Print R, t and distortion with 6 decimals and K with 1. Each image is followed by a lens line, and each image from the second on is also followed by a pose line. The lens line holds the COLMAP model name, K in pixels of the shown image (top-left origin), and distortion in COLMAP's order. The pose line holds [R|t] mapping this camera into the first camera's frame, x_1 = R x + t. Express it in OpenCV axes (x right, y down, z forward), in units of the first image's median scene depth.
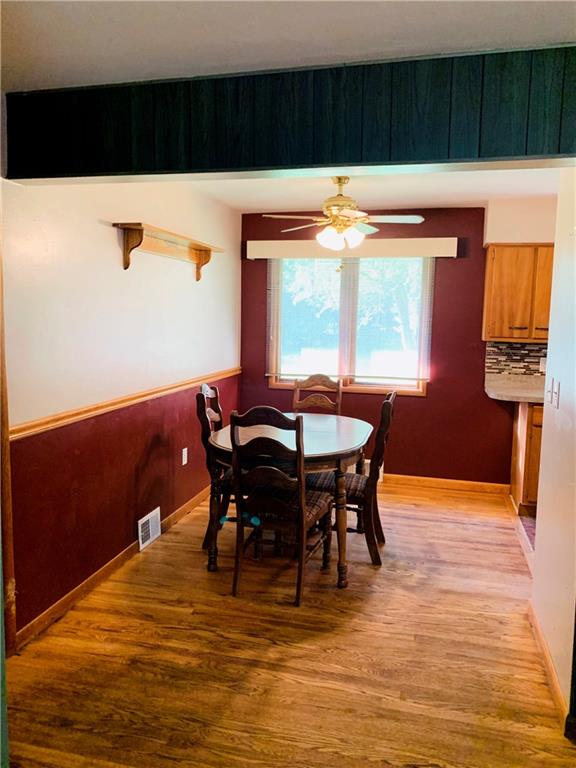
lens RADIAL K [[590.3, 0, 291.4], [0, 590.3, 372.0], [0, 0, 1]] dist [0.006859, -0.002371]
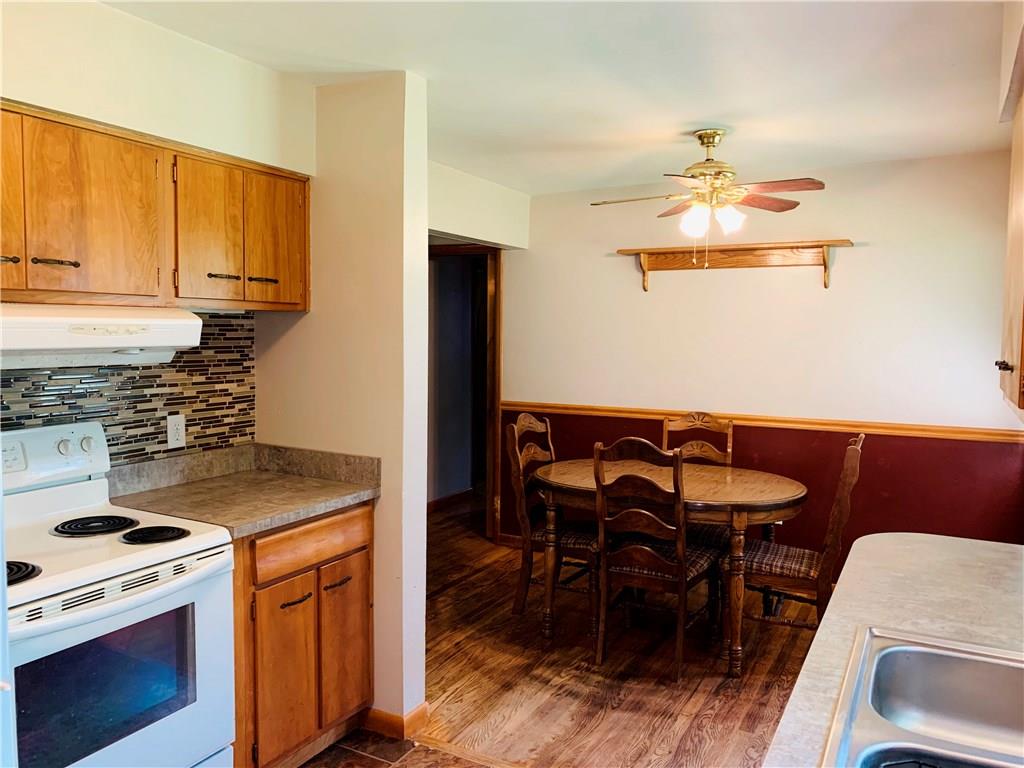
lens RADIAL K [[779.4, 0, 516.7], [0, 779.4, 383.4], [0, 0, 1]] dist [0.083960, -0.118478]
pose [[-0.247606, 0.051232, -0.967505, 0.898502], [-0.106183, 0.991151, 0.079659, -0.073954], [0.963025, 0.122456, -0.239975, 0.884409]]
